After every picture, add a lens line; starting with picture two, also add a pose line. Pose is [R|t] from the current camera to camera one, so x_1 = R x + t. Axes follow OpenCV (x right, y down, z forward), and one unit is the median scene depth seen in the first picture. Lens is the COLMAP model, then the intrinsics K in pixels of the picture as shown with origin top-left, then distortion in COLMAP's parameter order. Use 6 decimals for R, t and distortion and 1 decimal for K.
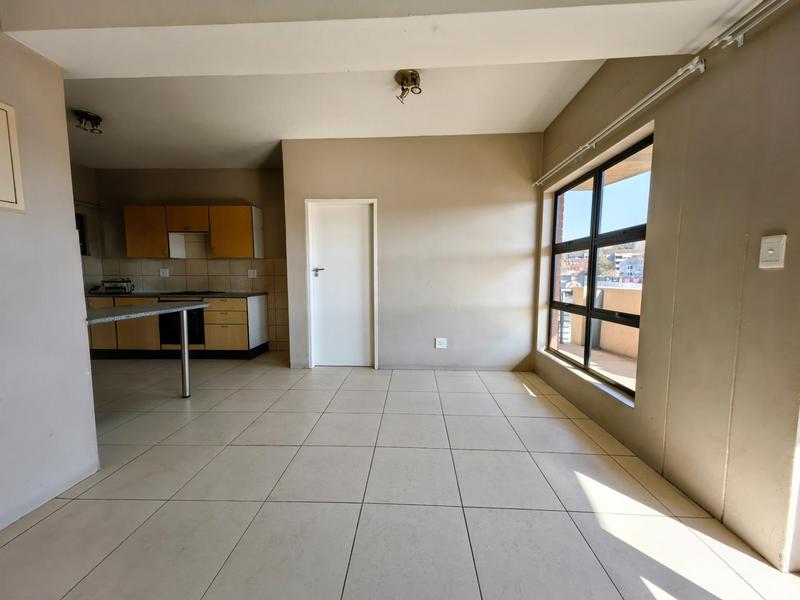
lens RADIAL K [[309.7, 0, 399.3], [0, 309.7, 303.0], [0, 0, 1]] dist [0.021475, -0.000125]
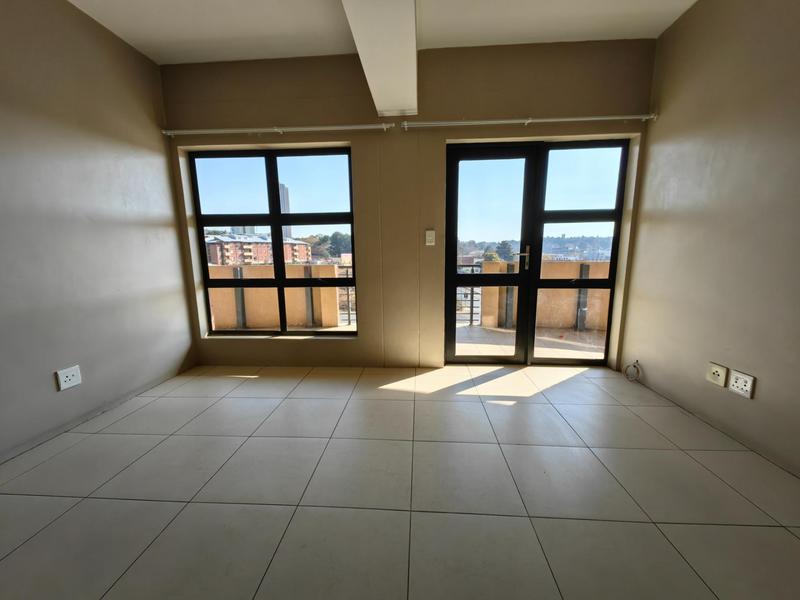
lens RADIAL K [[309.7, 0, 399.3], [0, 309.7, 303.0], [0, 0, 1]] dist [0.021475, -0.000125]
pose [[0.010972, -0.160475, 0.986979, -0.367350], [0.099714, 0.982294, 0.158605, -0.025409], [-0.994956, 0.096675, 0.026779, 0.400042]]
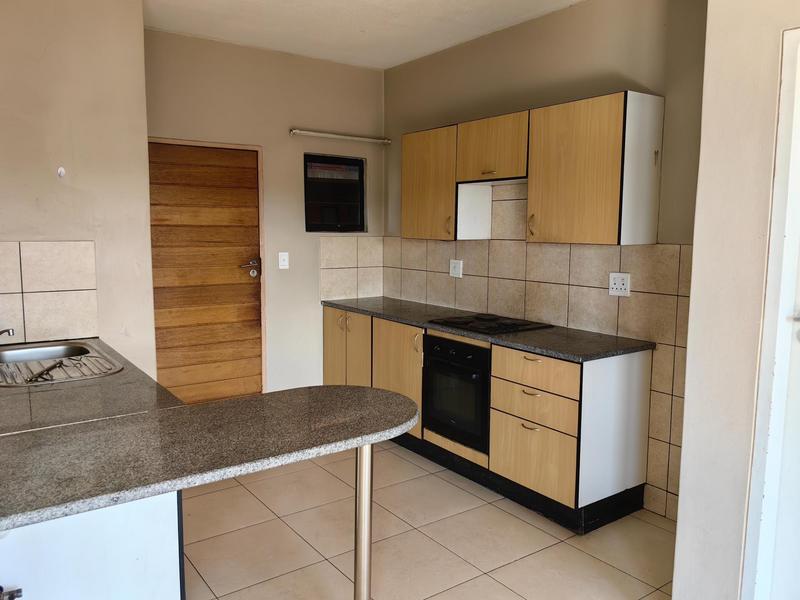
lens RADIAL K [[628.6, 0, 400.0], [0, 628.6, 300.0], [0, 0, 1]] dist [0.038439, -0.003711]
pose [[0.620119, 0.097740, -0.778395, -0.080528], [-0.074702, 0.995057, 0.065433, -0.130521], [0.780943, 0.017571, 0.624355, 0.437510]]
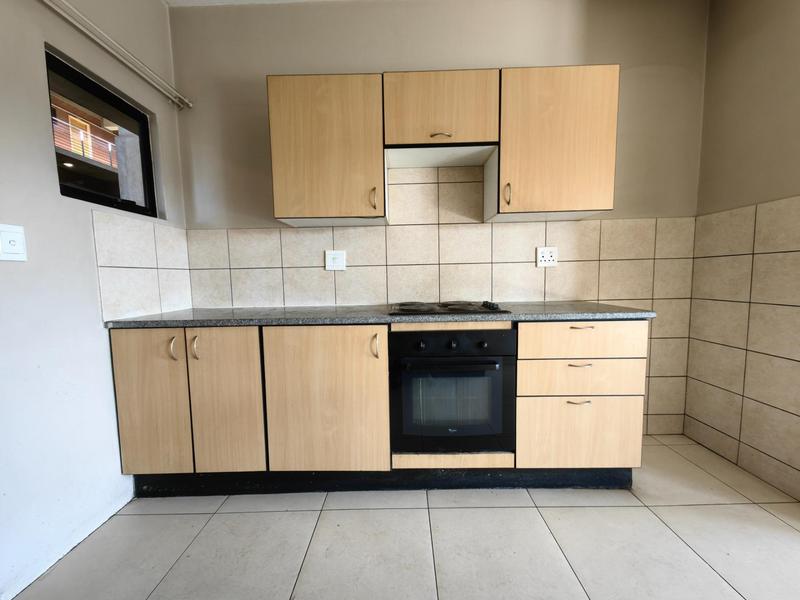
lens RADIAL K [[309.7, 0, 399.3], [0, 309.7, 303.0], [0, 0, 1]] dist [0.021475, -0.000125]
pose [[0.998877, -0.023015, 0.041423, -0.860373], [0.023007, 0.999735, 0.000661, -0.045608], [-0.041428, 0.000293, 0.999141, 0.730590]]
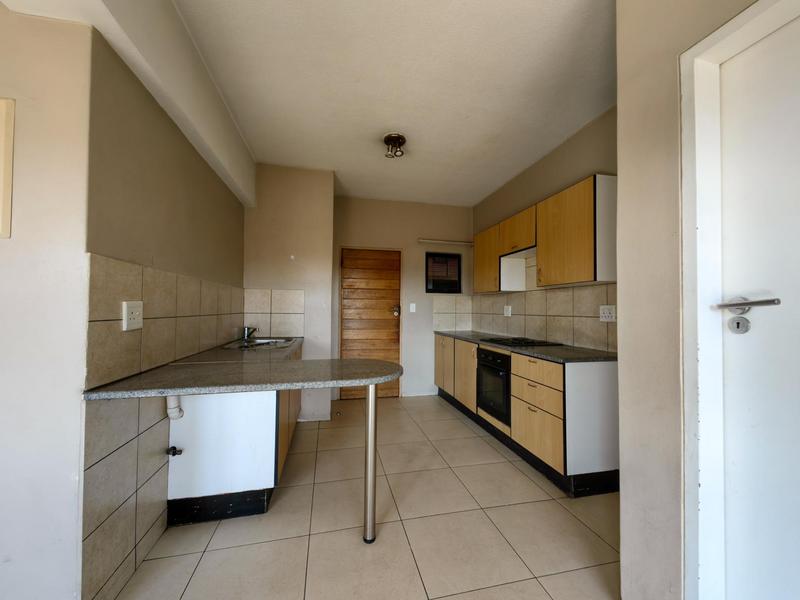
lens RADIAL K [[311.8, 0, 401.0], [0, 311.8, 302.7], [0, 0, 1]] dist [0.008603, -0.000311]
pose [[0.271385, -0.017328, -0.962315, -0.100740], [-0.091391, 0.994856, -0.043687, -0.073696], [0.958122, 0.099803, 0.268406, 0.680732]]
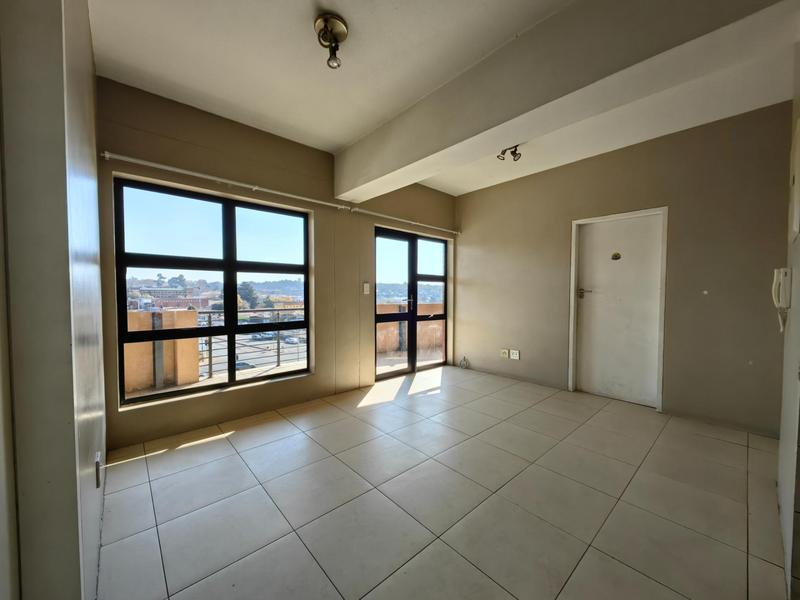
lens RADIAL K [[309.7, 0, 399.3], [0, 309.7, 303.0], [0, 0, 1]] dist [0.021475, -0.000125]
pose [[-0.704640, -0.024075, 0.709157, -0.407471], [0.060365, 0.993767, 0.093719, -0.094448], [-0.706993, 0.108846, -0.698794, 0.968944]]
